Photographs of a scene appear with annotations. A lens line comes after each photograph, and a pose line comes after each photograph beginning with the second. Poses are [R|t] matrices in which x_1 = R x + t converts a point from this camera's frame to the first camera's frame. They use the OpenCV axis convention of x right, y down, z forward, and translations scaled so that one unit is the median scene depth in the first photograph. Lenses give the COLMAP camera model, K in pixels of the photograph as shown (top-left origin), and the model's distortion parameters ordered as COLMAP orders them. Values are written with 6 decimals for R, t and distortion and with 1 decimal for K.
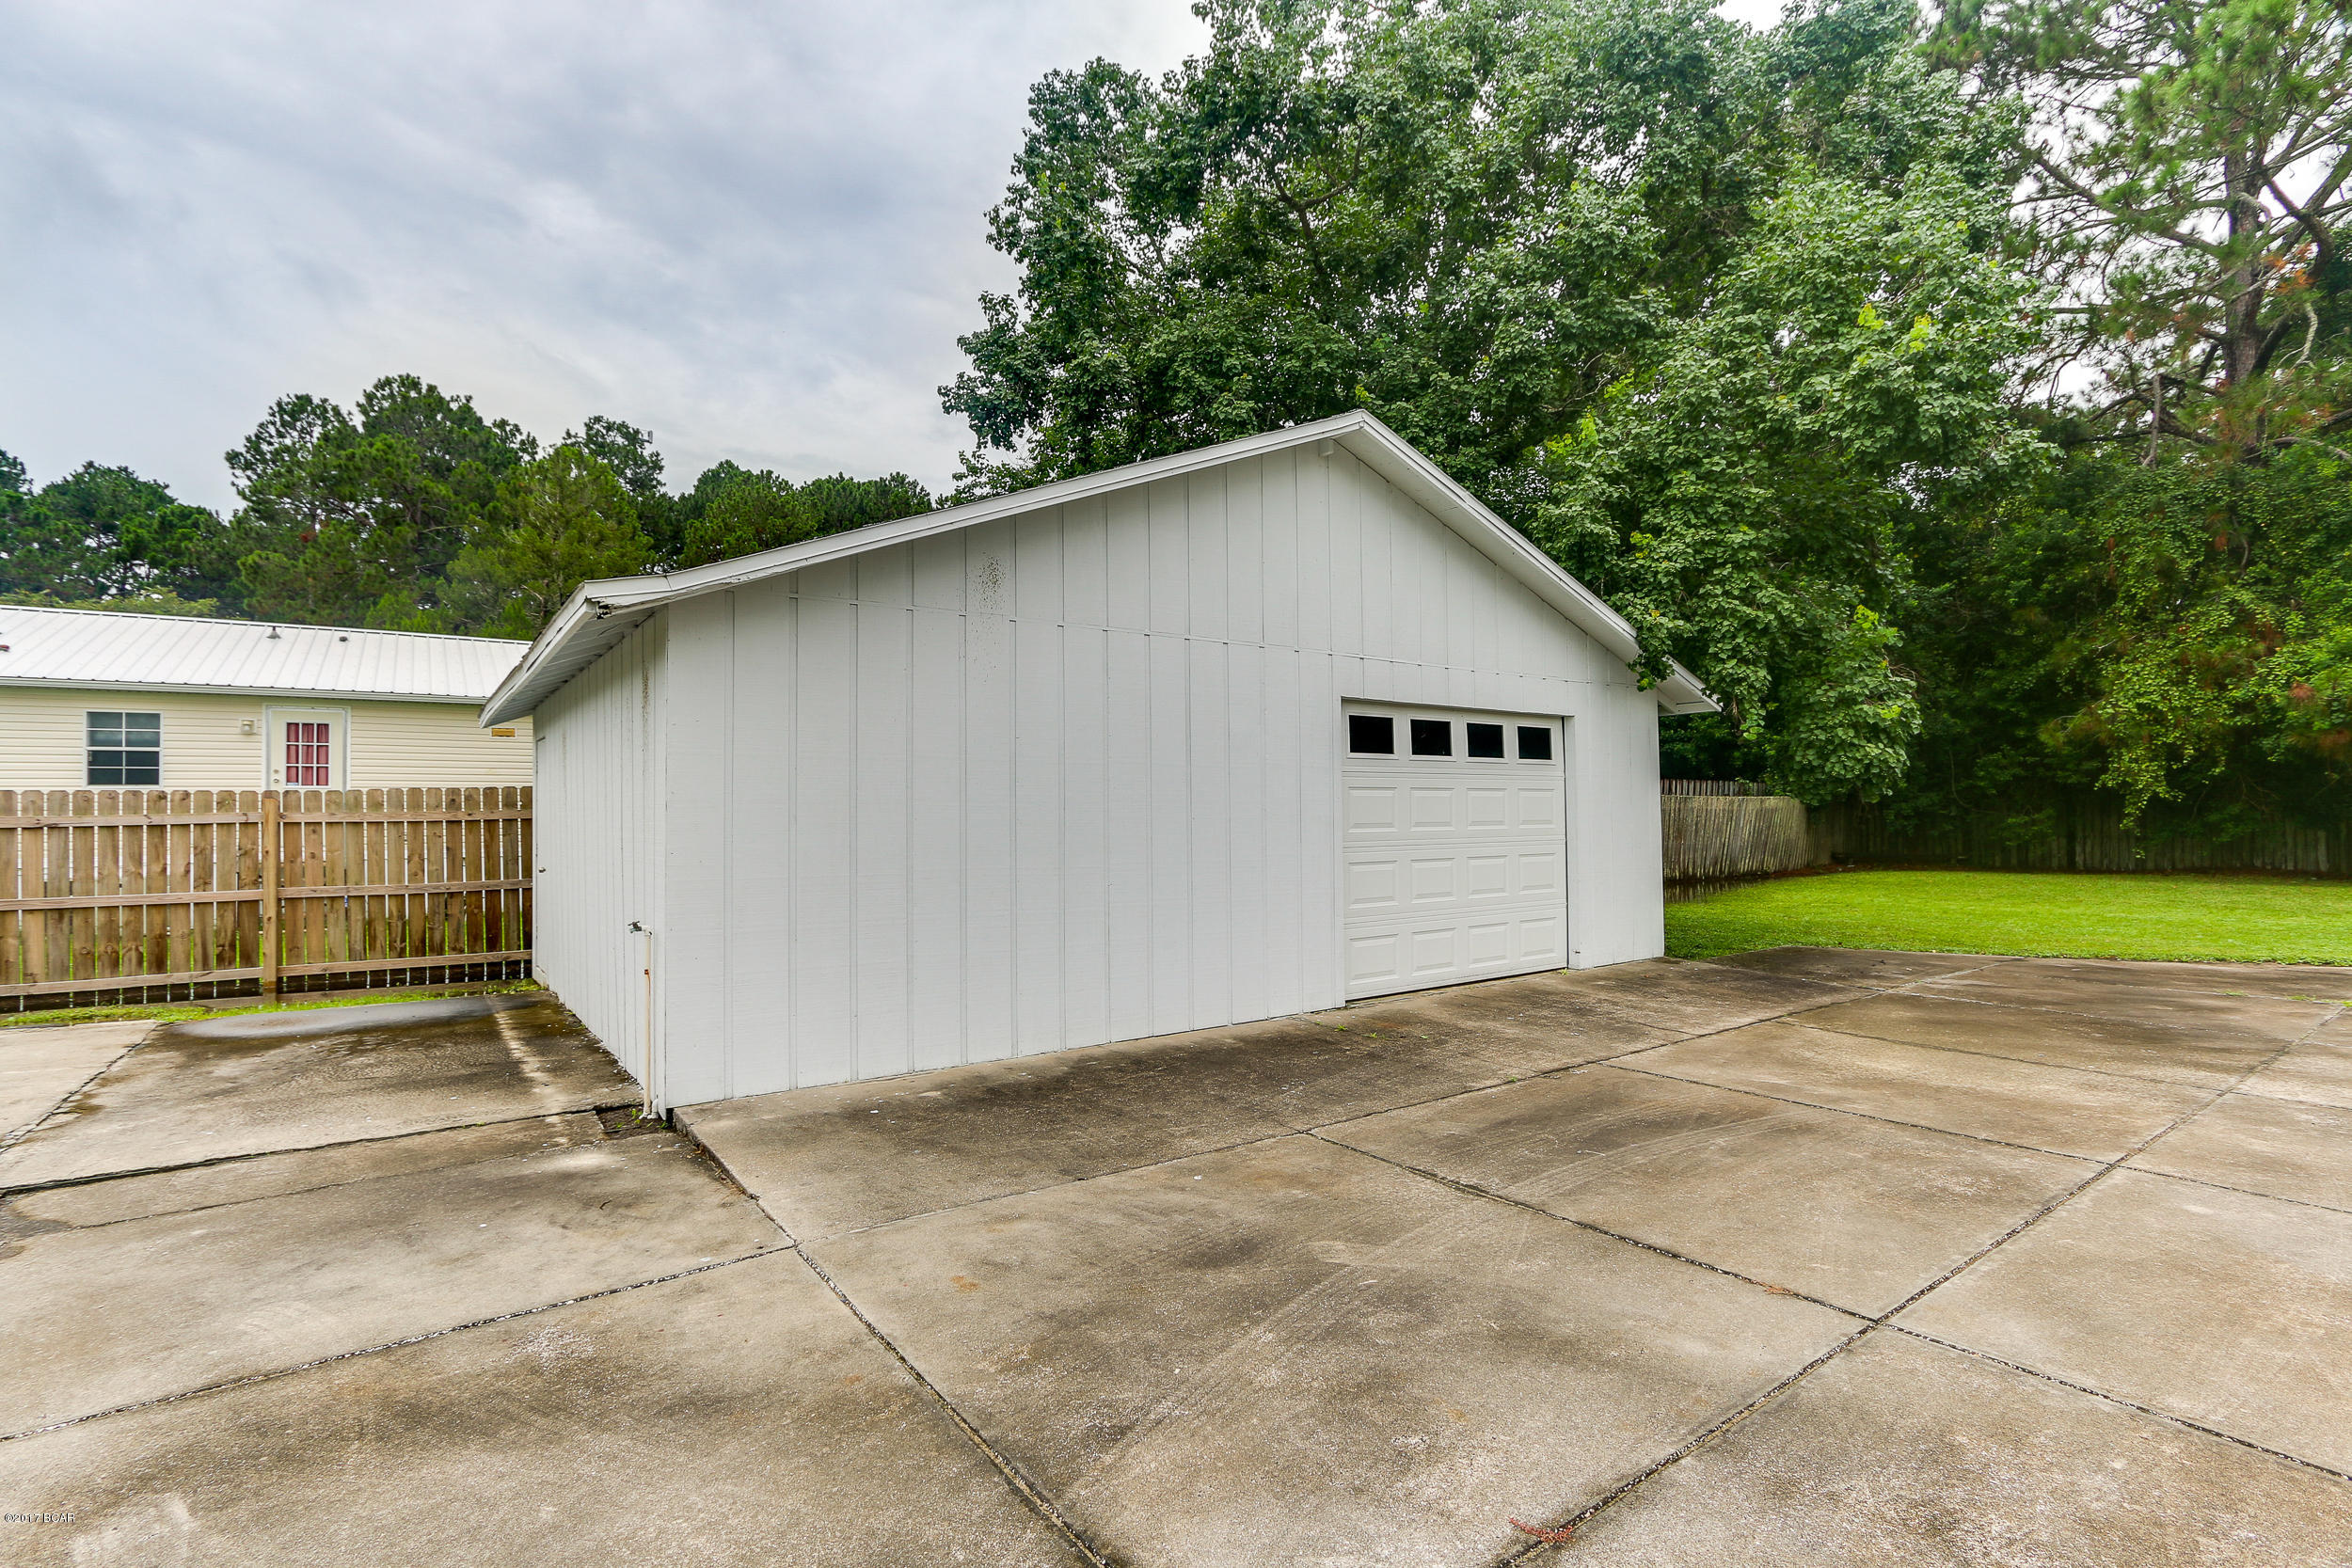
lens RADIAL K [[1082.7, 0, 1152.6], [0, 1082.7, 813.7], [0, 0, 1]] dist [-0.014820, 0.002177]
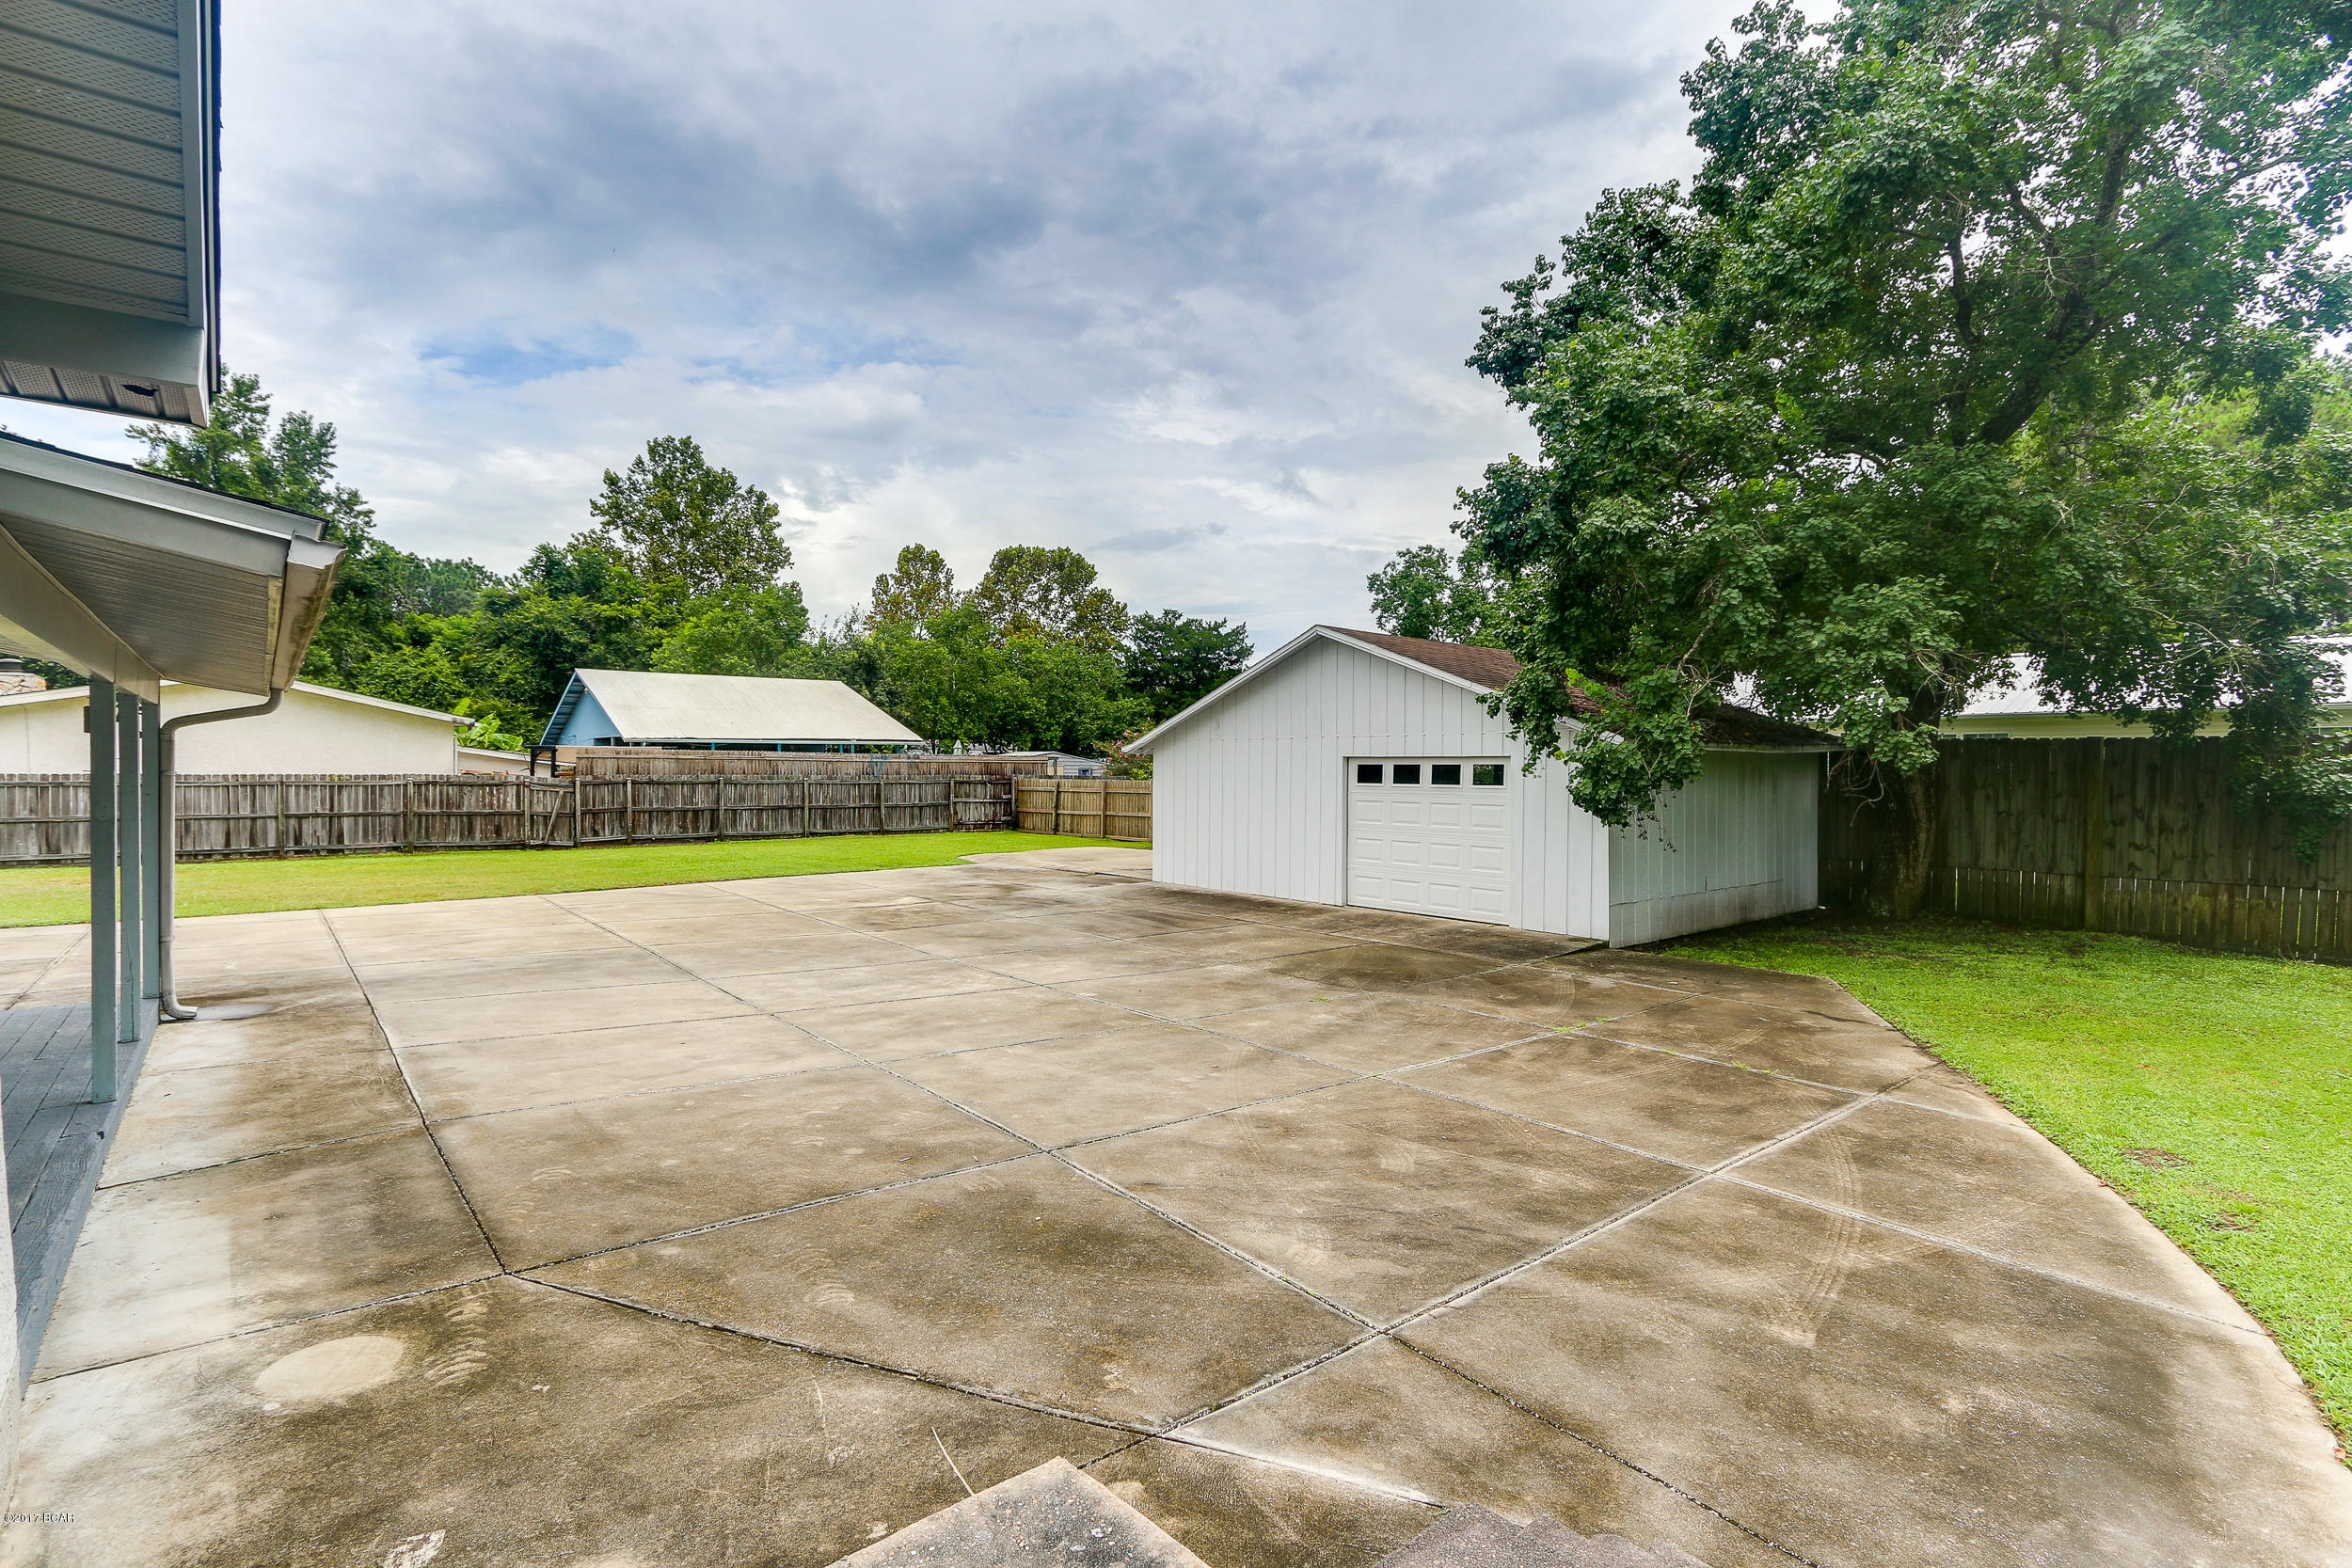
lens RADIAL K [[1092.4, 0, 1170.1], [0, 1092.4, 786.7], [0, 0, 1]] dist [-0.013059, 0.000227]
pose [[0.064170, 0.024319, -0.997643, 2.160556], [-0.006422, 0.999692, 0.023956, -0.095215], [0.997918, 0.004870, 0.064306, 0.504545]]
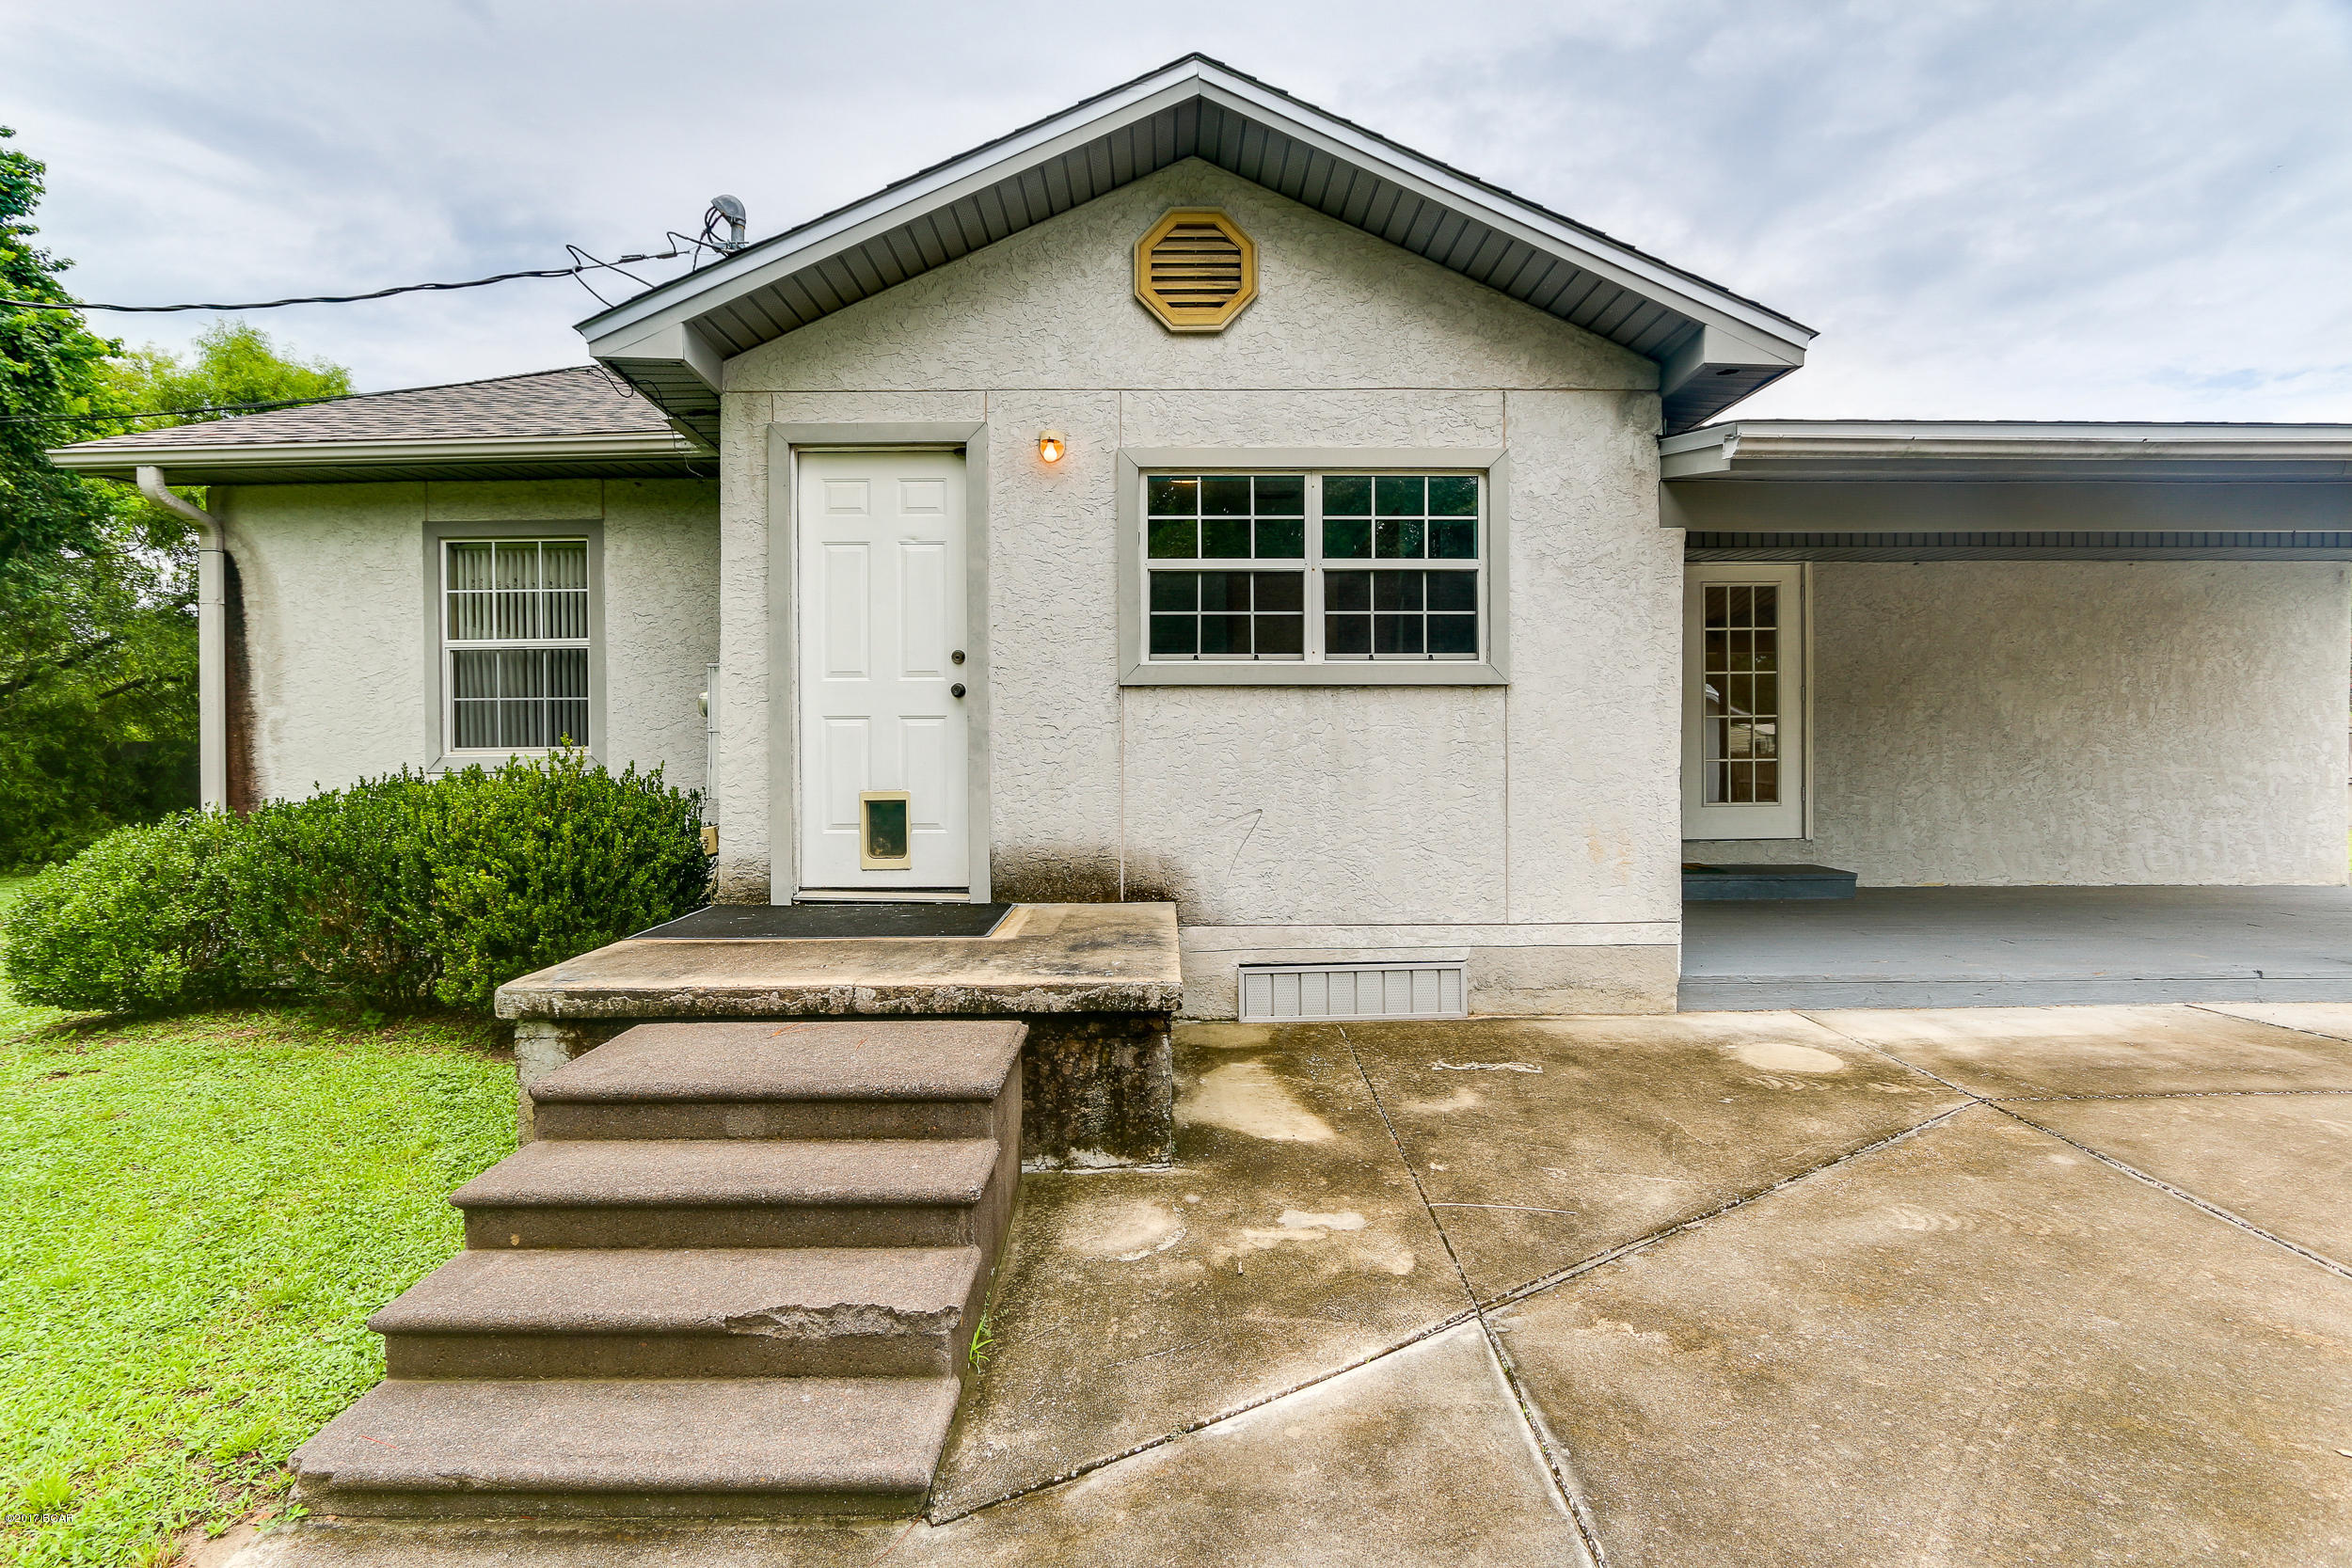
lens RADIAL K [[1092.8, 0, 1170.1], [0, 1092.8, 773.0], [0, 0, 1]] dist [-0.016529, -0.000086]
pose [[-0.800831, -0.002797, 0.598884, 1.624117], [0.011766, 0.999723, 0.020403, -0.014466], [-0.598775, 0.023386, -0.800576, 0.854597]]
